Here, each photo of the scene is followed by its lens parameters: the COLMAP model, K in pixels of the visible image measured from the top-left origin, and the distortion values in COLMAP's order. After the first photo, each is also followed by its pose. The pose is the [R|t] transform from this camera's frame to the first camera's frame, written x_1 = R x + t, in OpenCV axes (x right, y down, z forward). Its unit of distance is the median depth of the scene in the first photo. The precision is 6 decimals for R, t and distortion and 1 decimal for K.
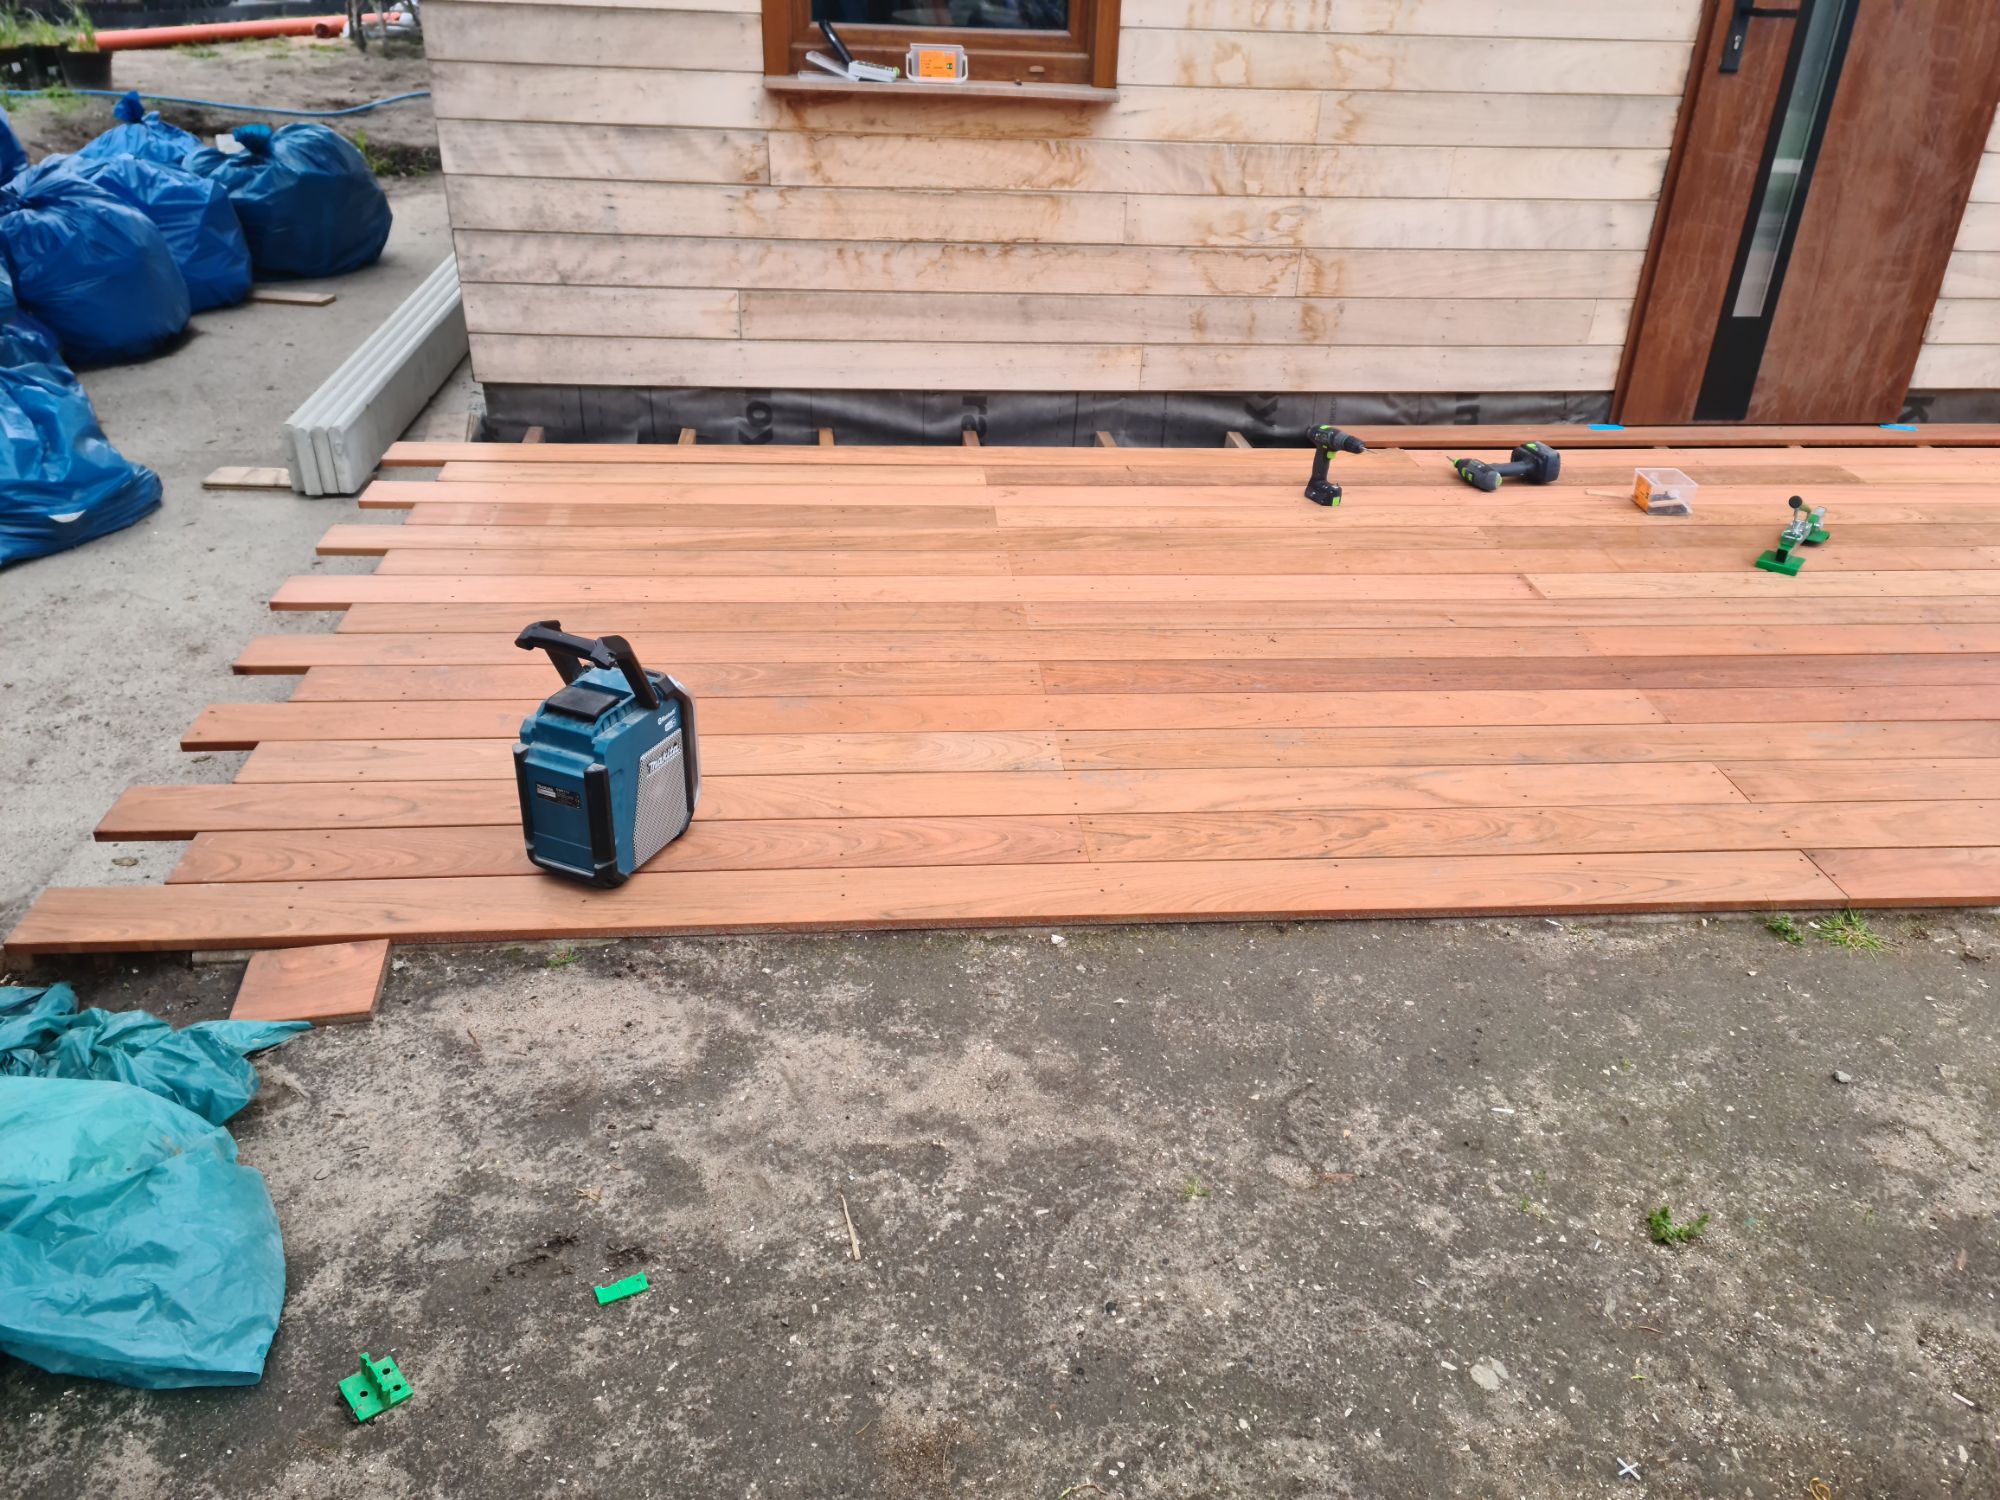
lens RADIAL K [[1580.5, 0, 1000.7], [0, 1580.5, 751.8], [0, 0, 1]] dist [0.045156, -0.006084]
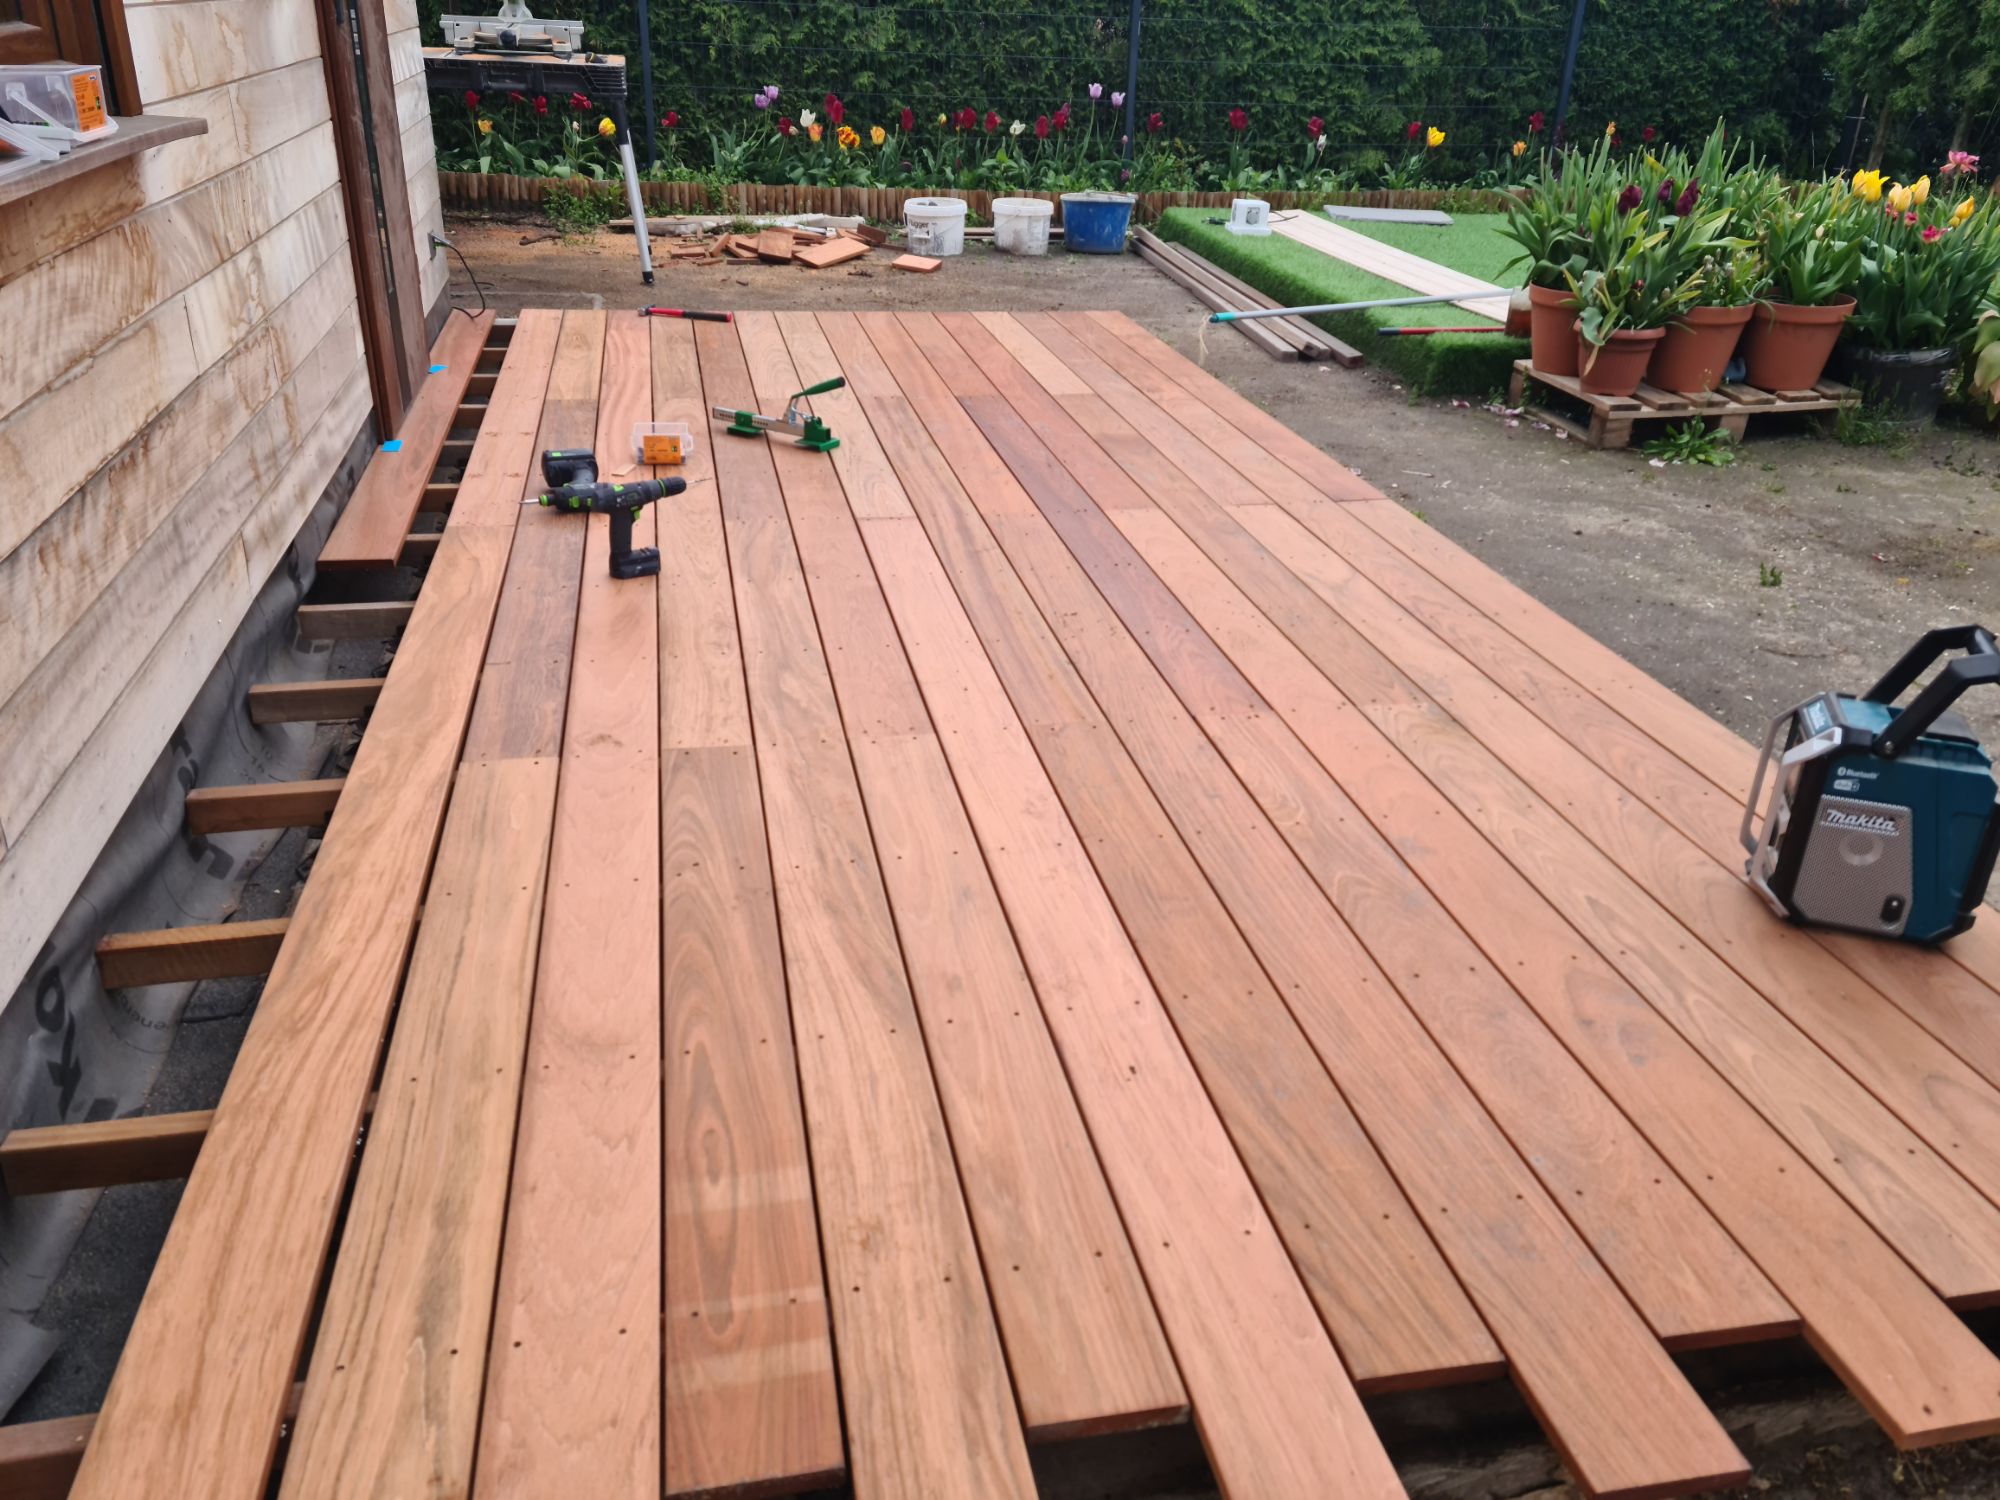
lens RADIAL K [[1580.5, 0, 1001.0], [0, 1580.5, 749.5], [0, 0, 1]] dist [0.045156, -0.006084]
pose [[-0.111068, -0.465423, 0.878092, -0.790705], [0.448129, 0.765179, 0.462257, -0.530799], [-0.887043, 0.444840, 0.123583, 1.084397]]
